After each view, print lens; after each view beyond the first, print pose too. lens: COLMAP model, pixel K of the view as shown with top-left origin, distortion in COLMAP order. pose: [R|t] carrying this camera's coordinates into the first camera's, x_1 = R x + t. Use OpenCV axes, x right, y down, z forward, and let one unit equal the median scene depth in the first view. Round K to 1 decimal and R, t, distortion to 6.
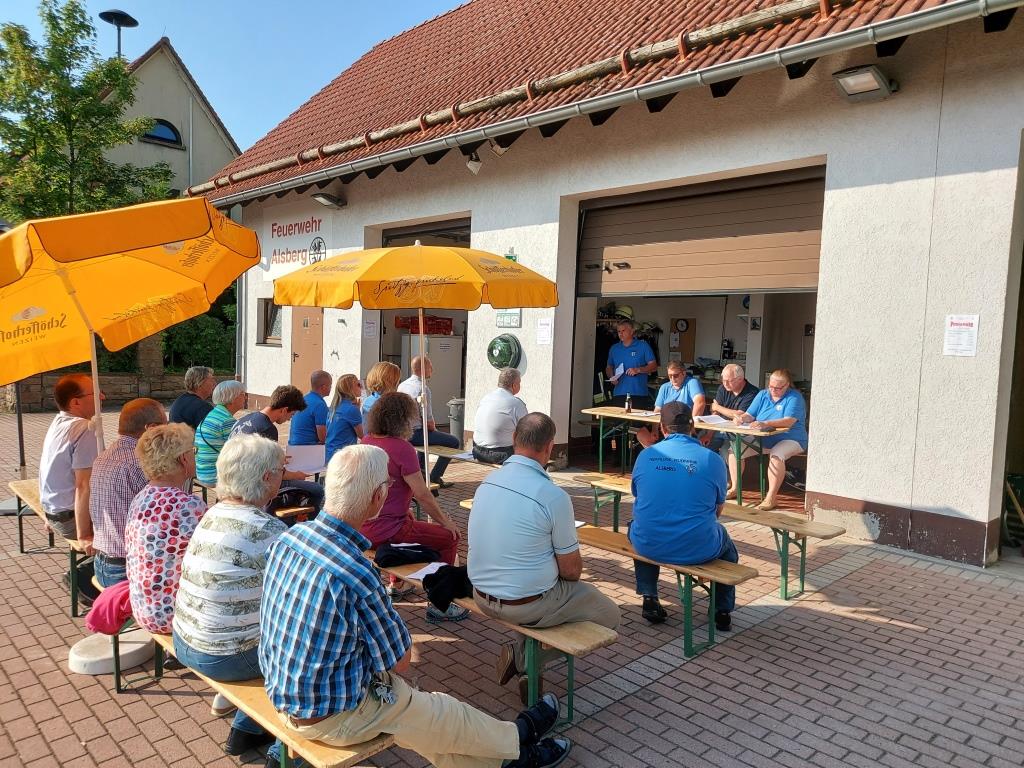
lens RADIAL K [[747.0, 0, 503.5], [0, 747.0, 387.1], [0, 0, 1]] dist [0.054660, -0.056513]
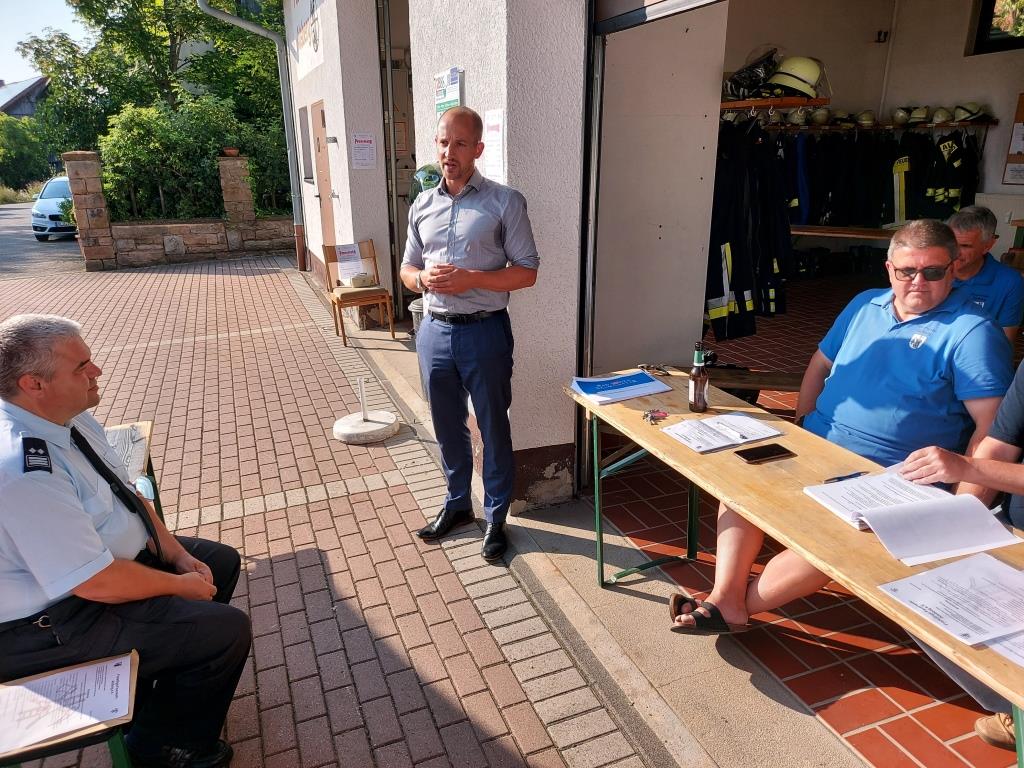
lens RADIAL K [[747.0, 0, 503.5], [0, 747.0, 387.1], [0, 0, 1]] dist [0.054660, -0.056513]
pose [[0.915710, 0.076297, -0.394529, 0.130656], [0.020081, 0.971894, 0.234560, -0.028399], [0.401337, -0.222711, 0.888442, 0.393914]]
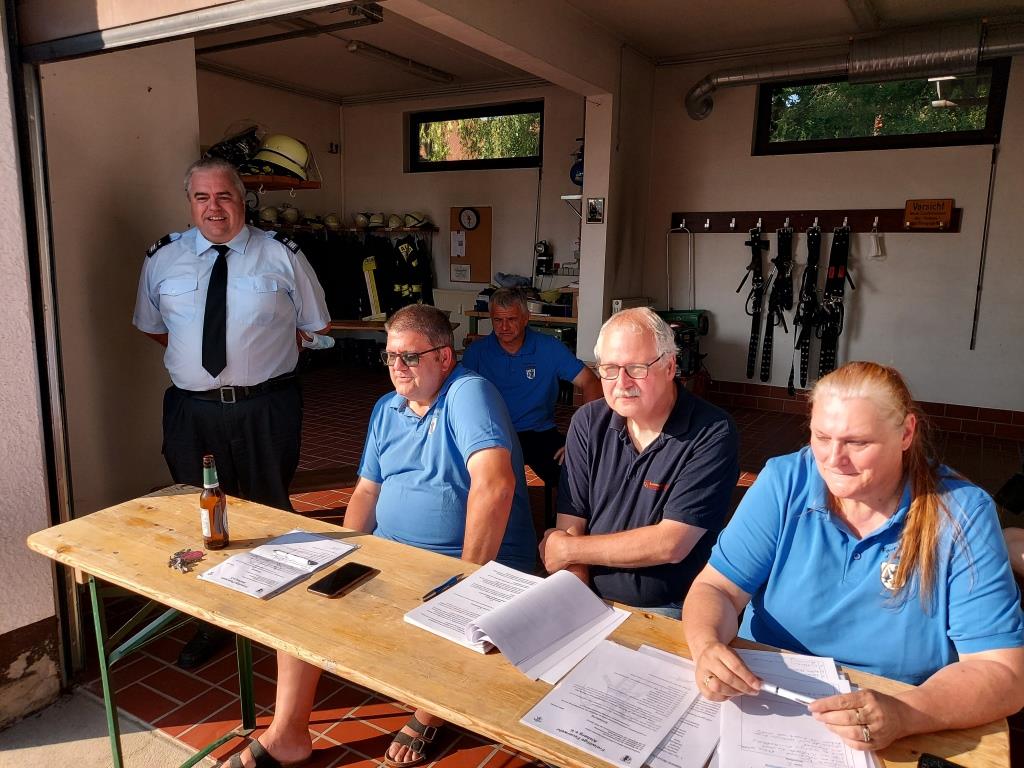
lens RADIAL K [[747.0, 0, 503.5], [0, 747.0, 387.1], [0, 0, 1]] dist [0.054660, -0.056513]
pose [[0.967079, -0.058624, 0.247631, 0.115864], [0.028903, 0.992110, 0.121994, -0.022815], [-0.252829, -0.110821, 0.961143, 0.430534]]
